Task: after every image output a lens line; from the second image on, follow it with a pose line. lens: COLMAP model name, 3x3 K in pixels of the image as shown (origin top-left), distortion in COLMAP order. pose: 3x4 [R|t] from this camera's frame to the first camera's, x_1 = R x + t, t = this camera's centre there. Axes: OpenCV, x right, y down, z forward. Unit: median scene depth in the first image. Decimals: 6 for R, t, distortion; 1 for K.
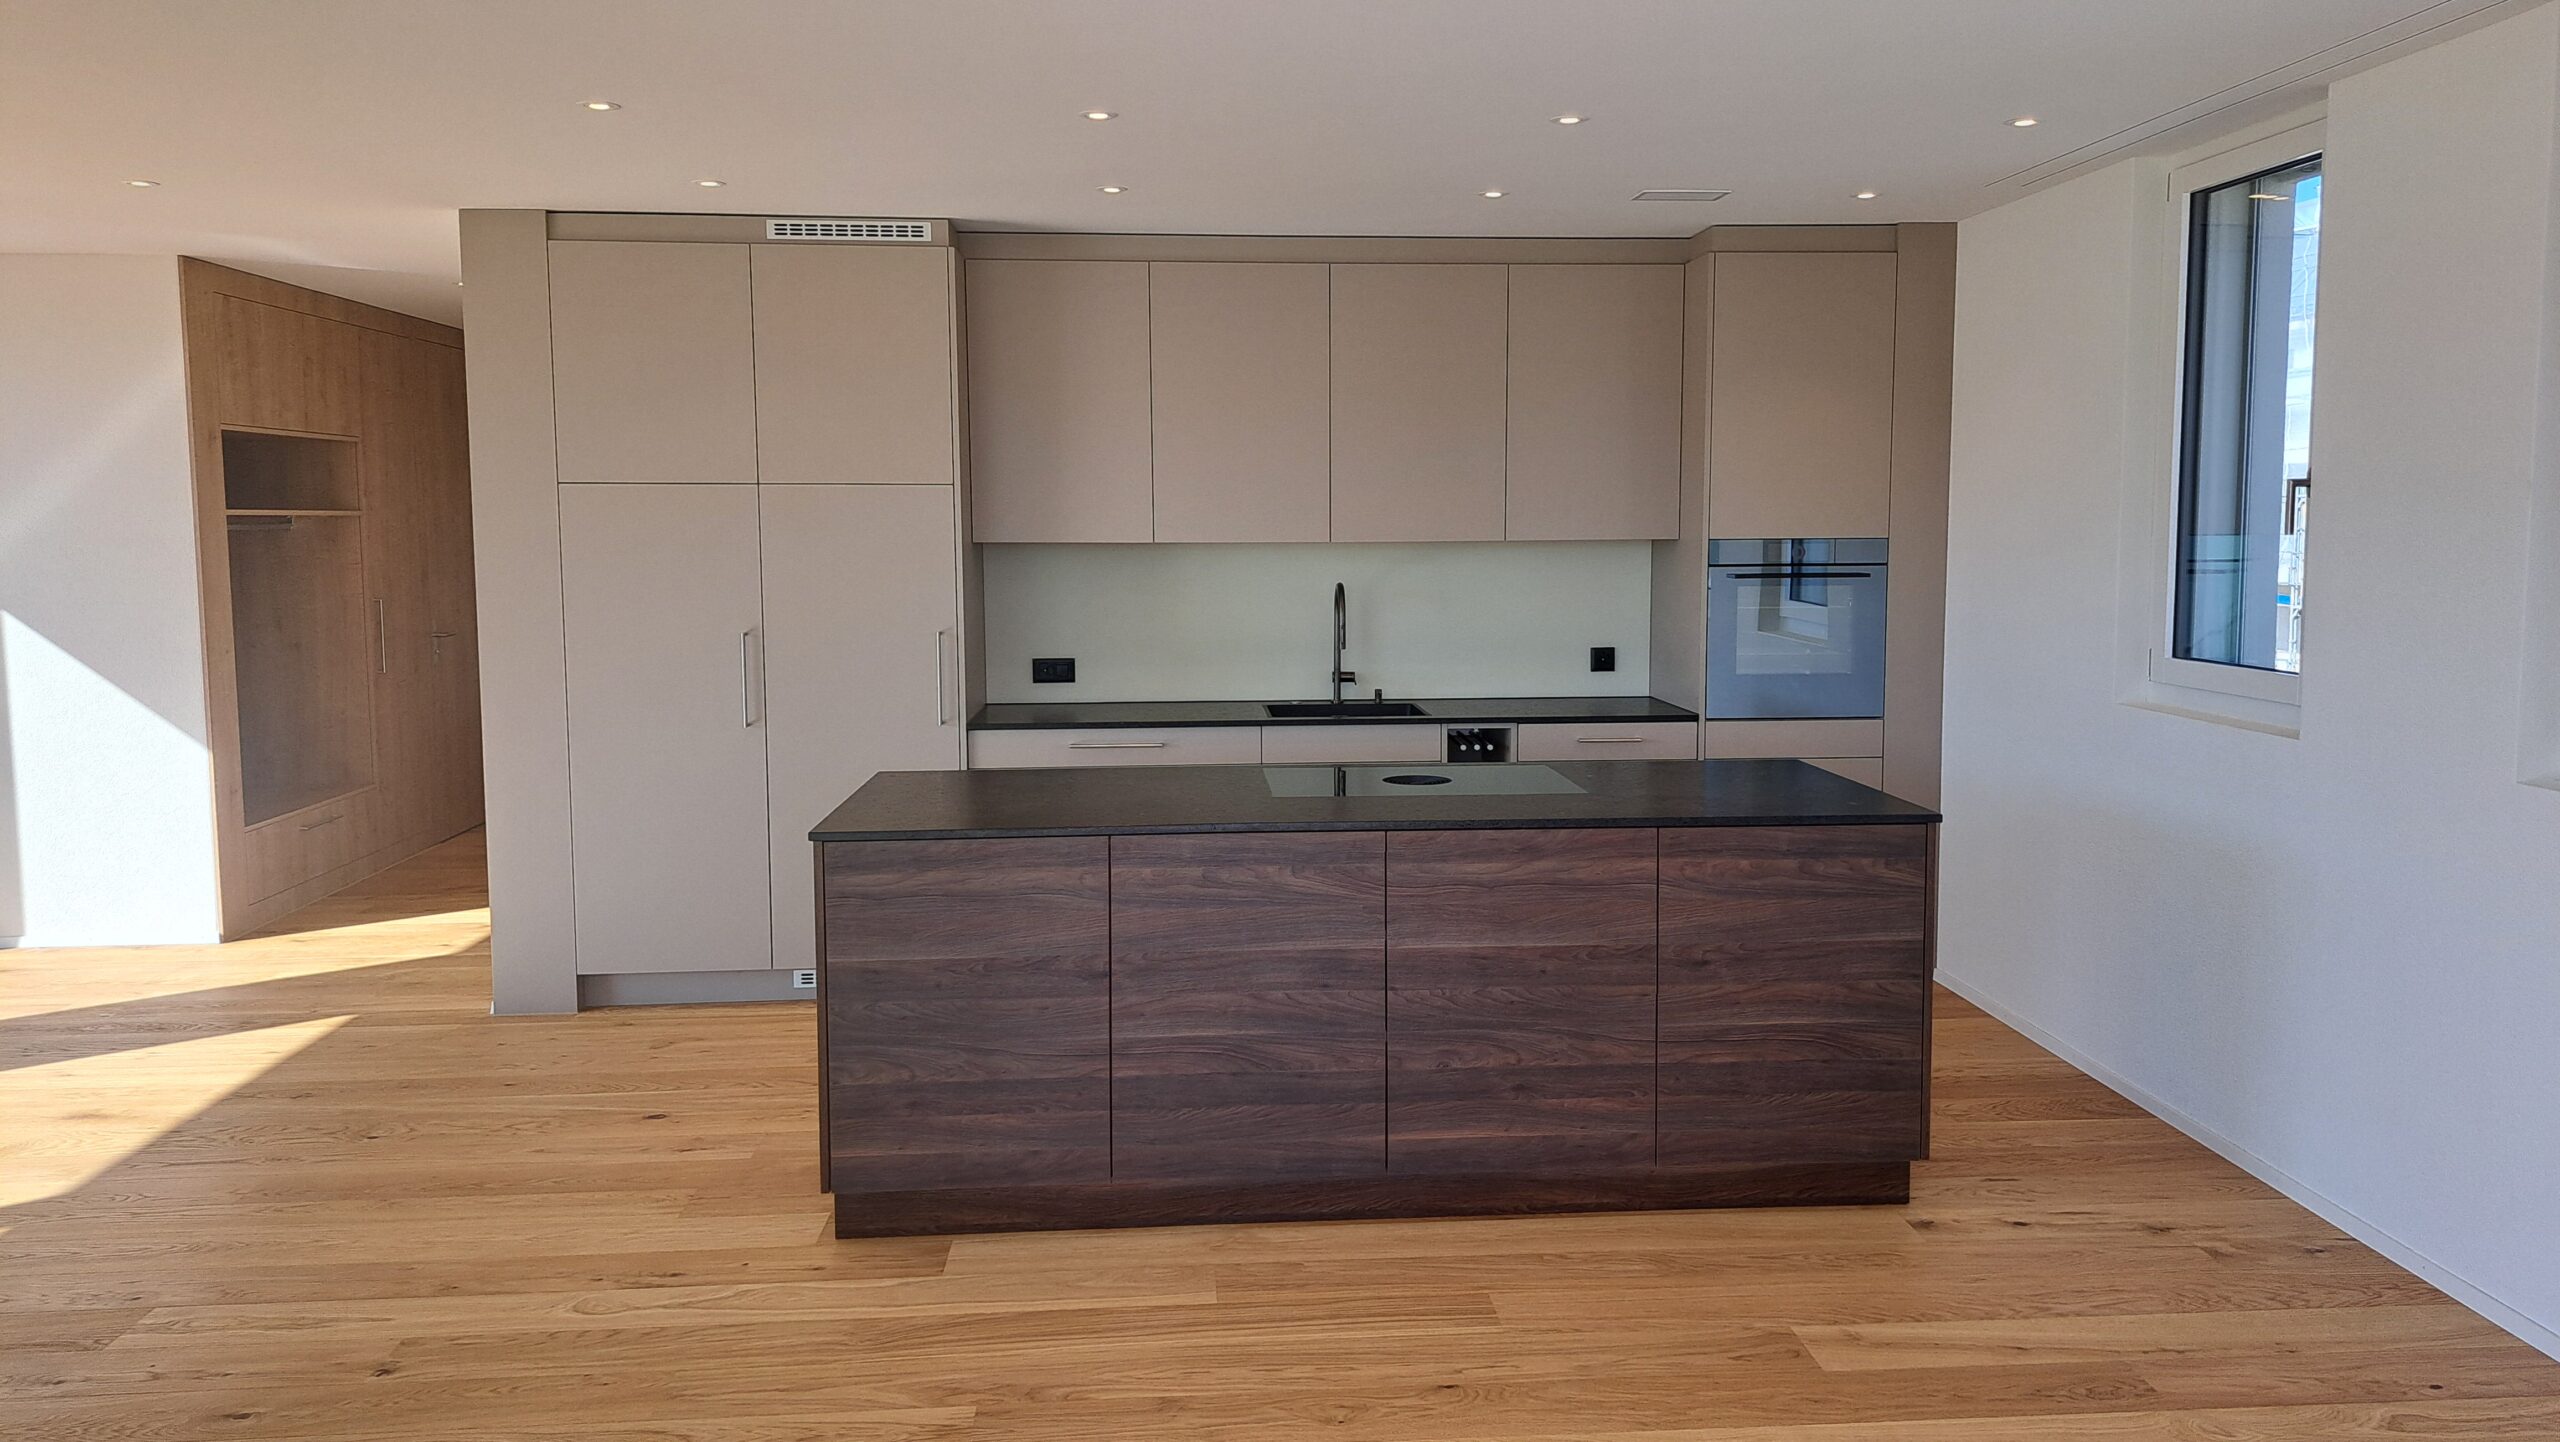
lens RADIAL K [[1812.8, 0, 1314.6], [0, 1812.8, 684.1], [0, 0, 1]] dist [0.063207, -0.065027]
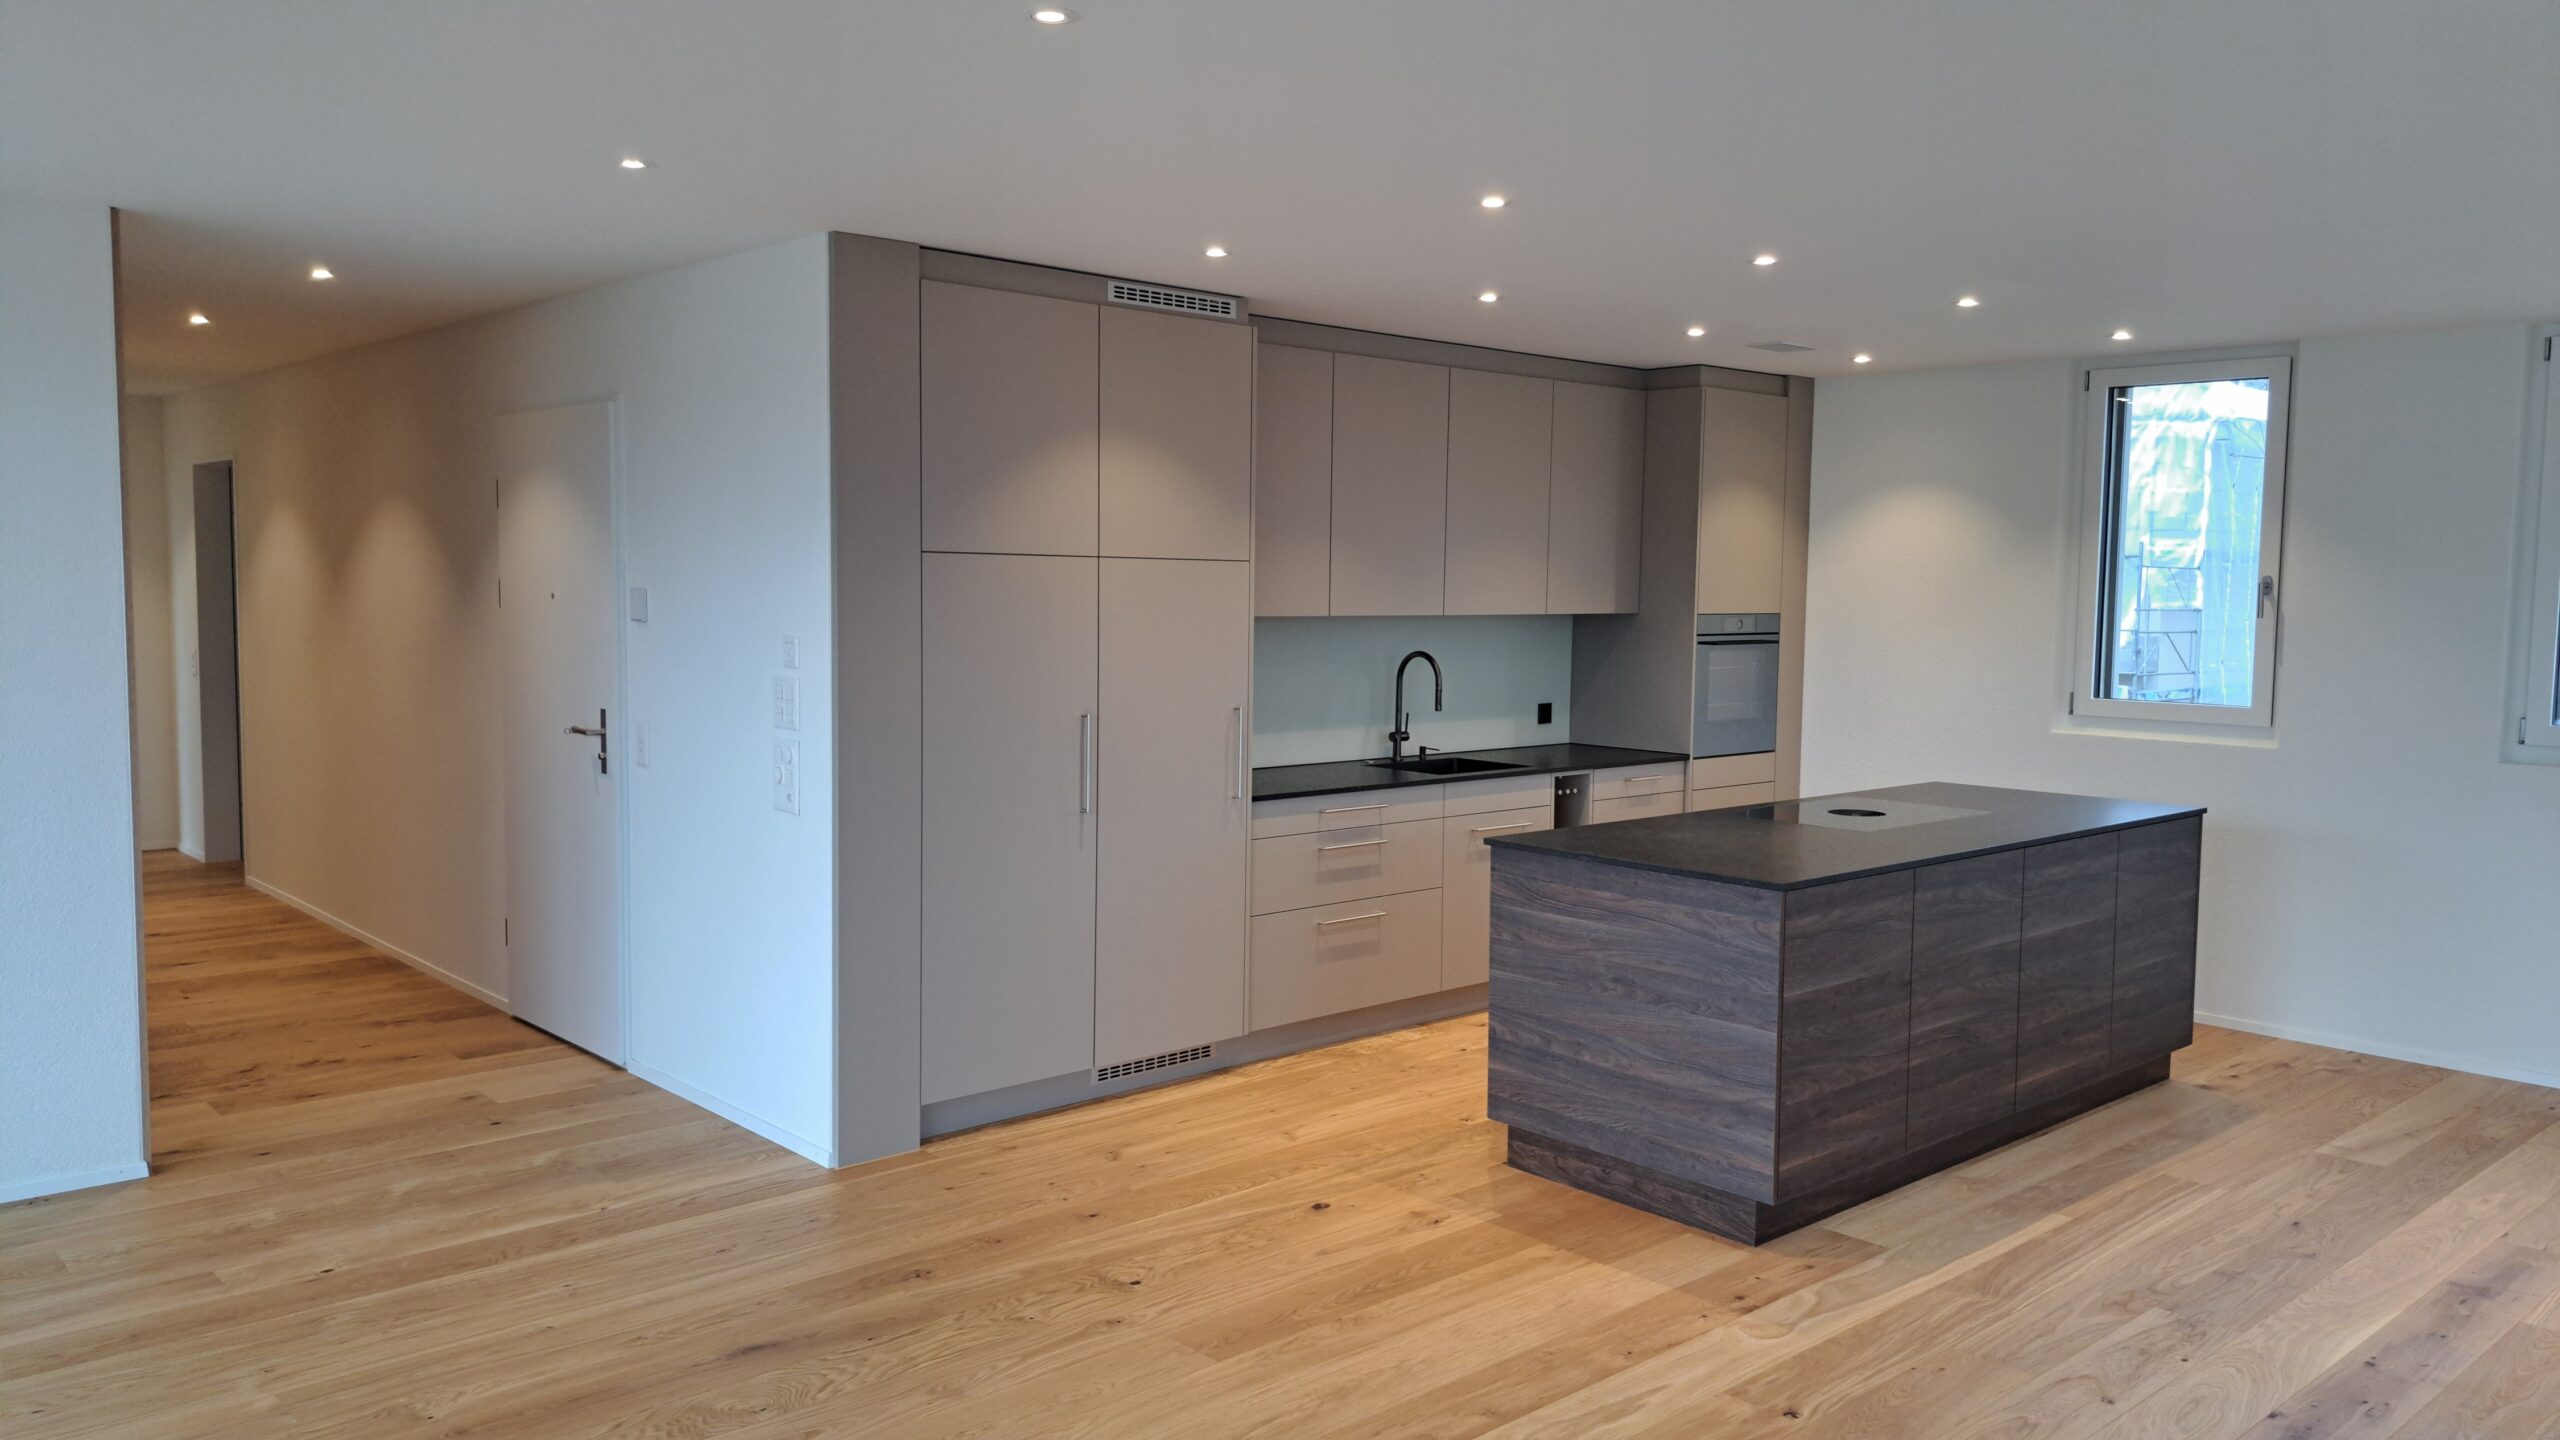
lens RADIAL K [[1812.8, 0, 1272.2], [0, 1812.8, 719.5], [0, 0, 1]] dist [0.063207, -0.065027]
pose [[0.791590, -0.034013, 0.610105, -1.174188], [0.038678, 0.999236, 0.005524, -0.038637], [-0.609828, 0.019225, 0.792301, 0.284781]]
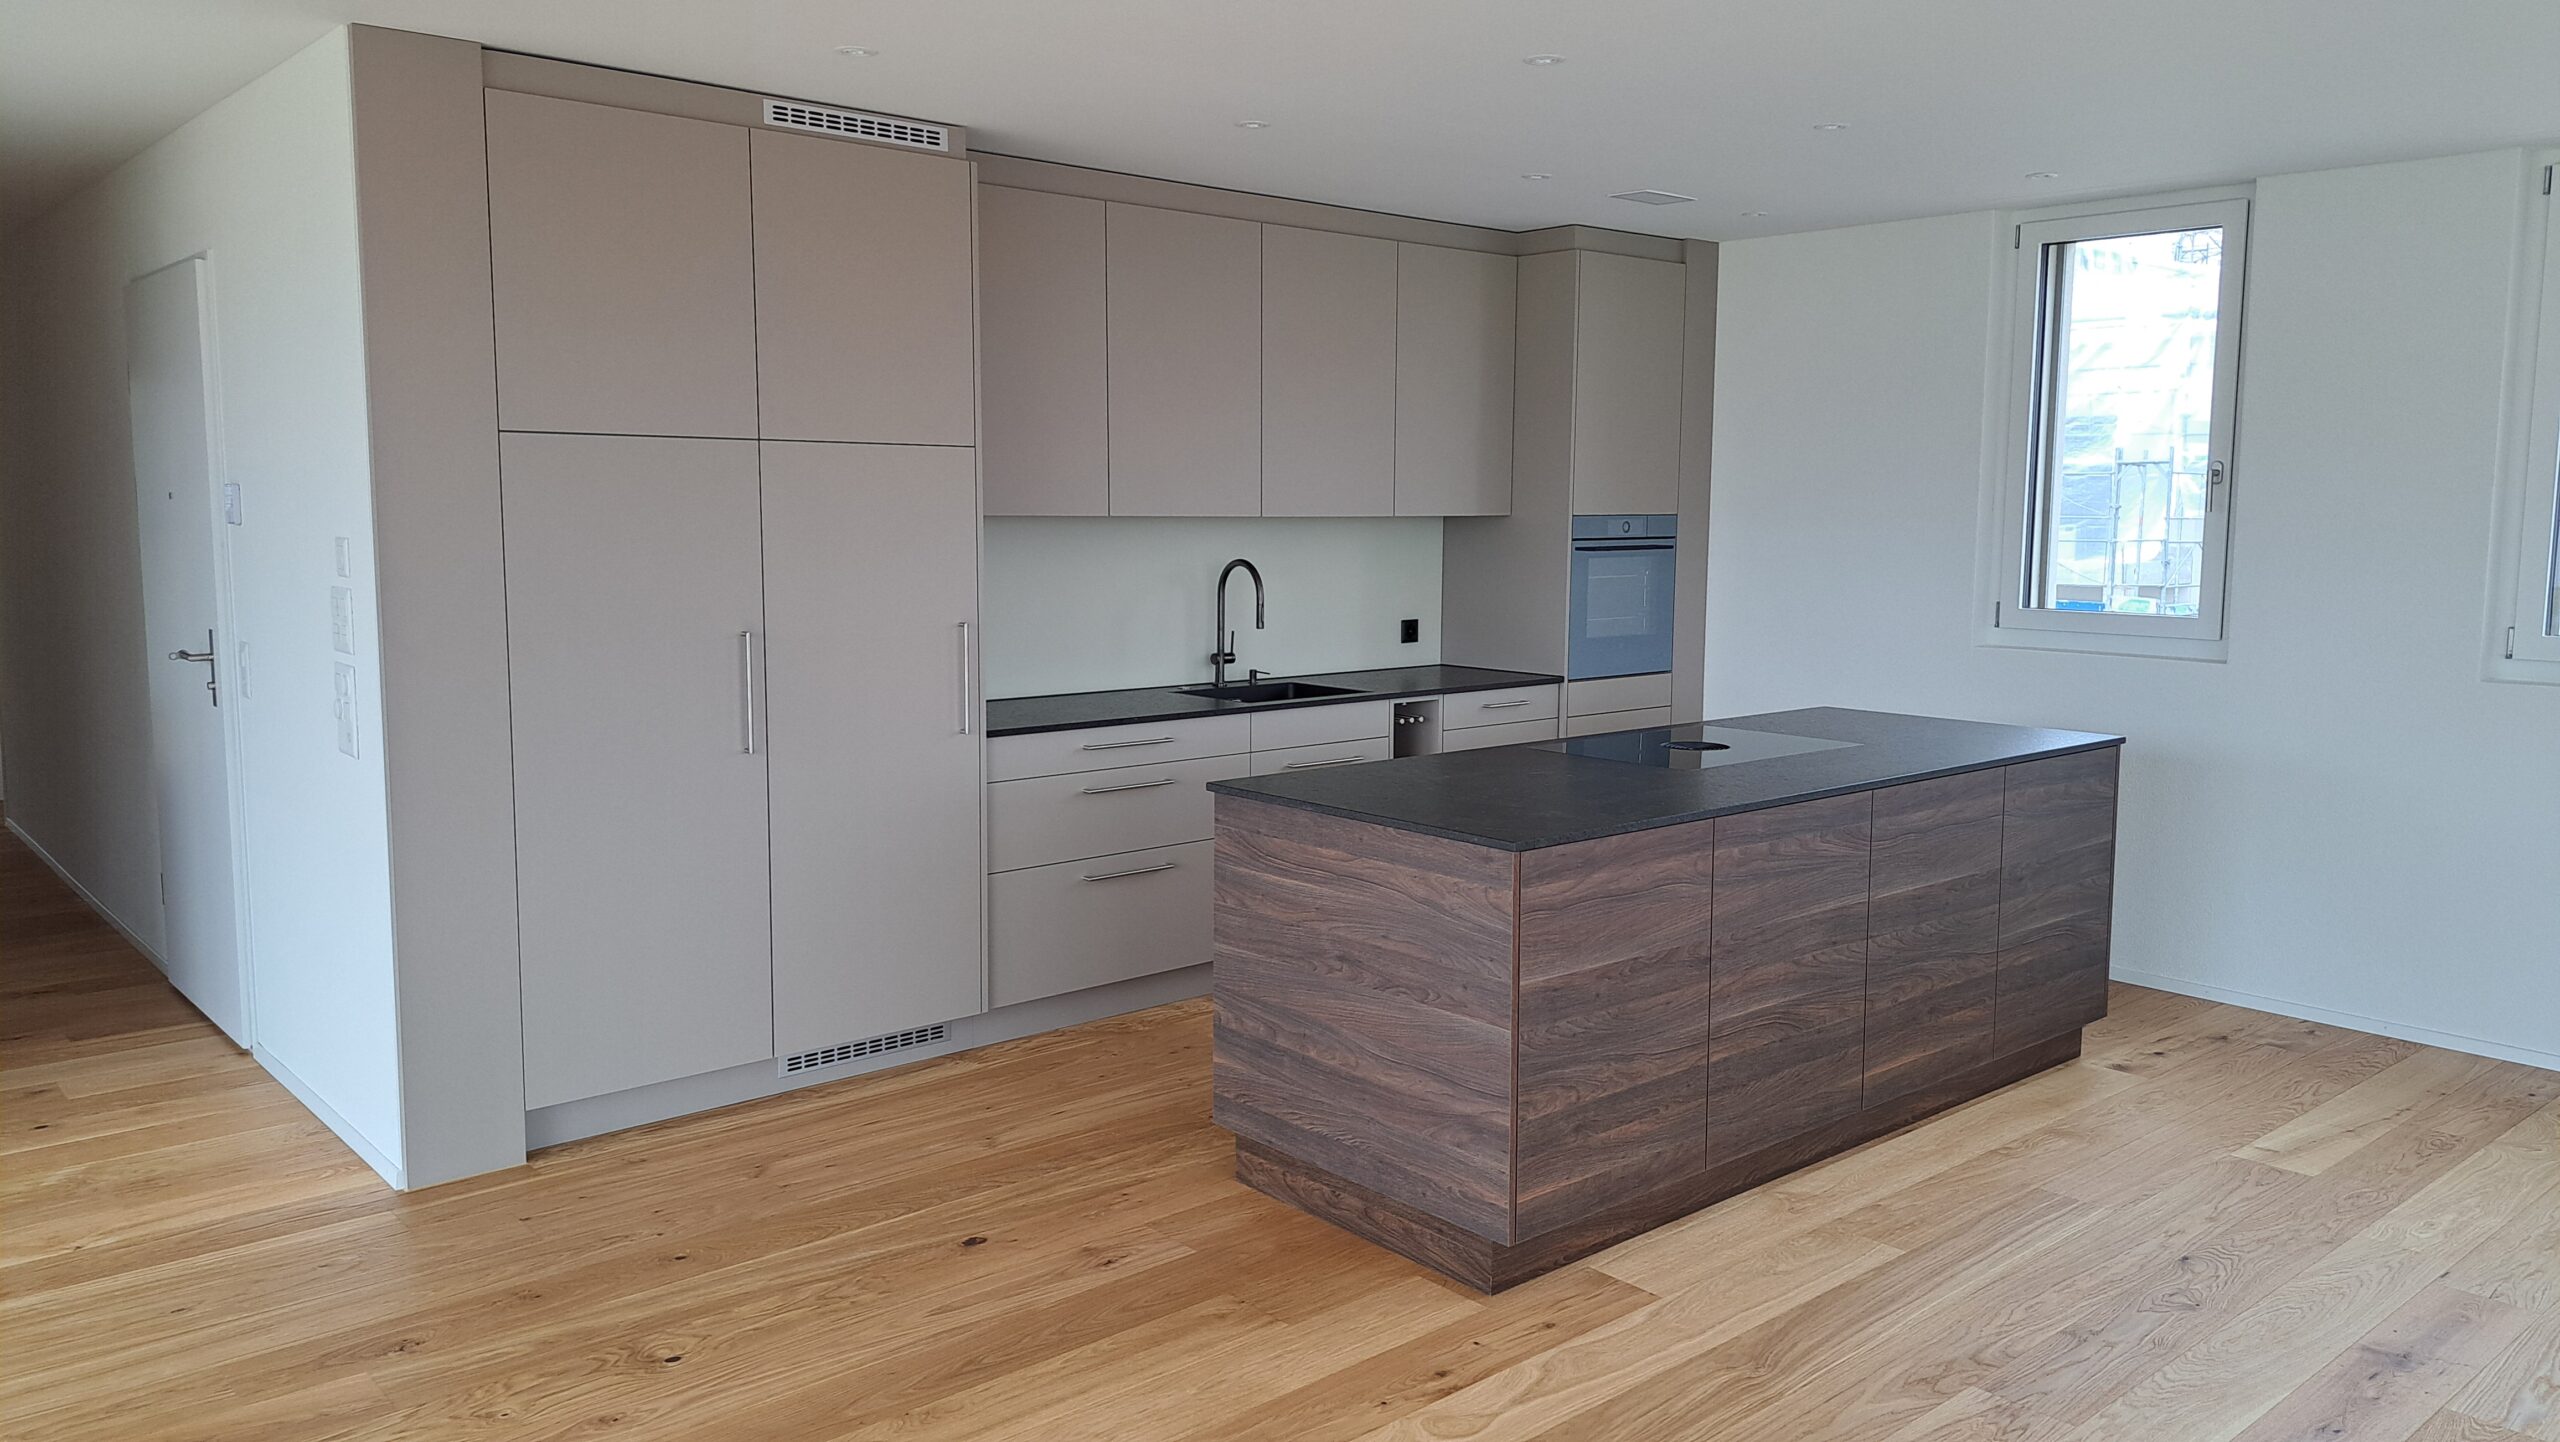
lens RADIAL K [[1812.8, 0, 1304.7], [0, 1812.8, 703.9], [0, 0, 1]] dist [0.063207, -0.065027]
pose [[0.799559, -0.059265, 0.597657, -0.853622], [0.044583, 0.998231, 0.039343, -0.025597], [-0.598931, -0.004812, 0.800786, 0.341258]]
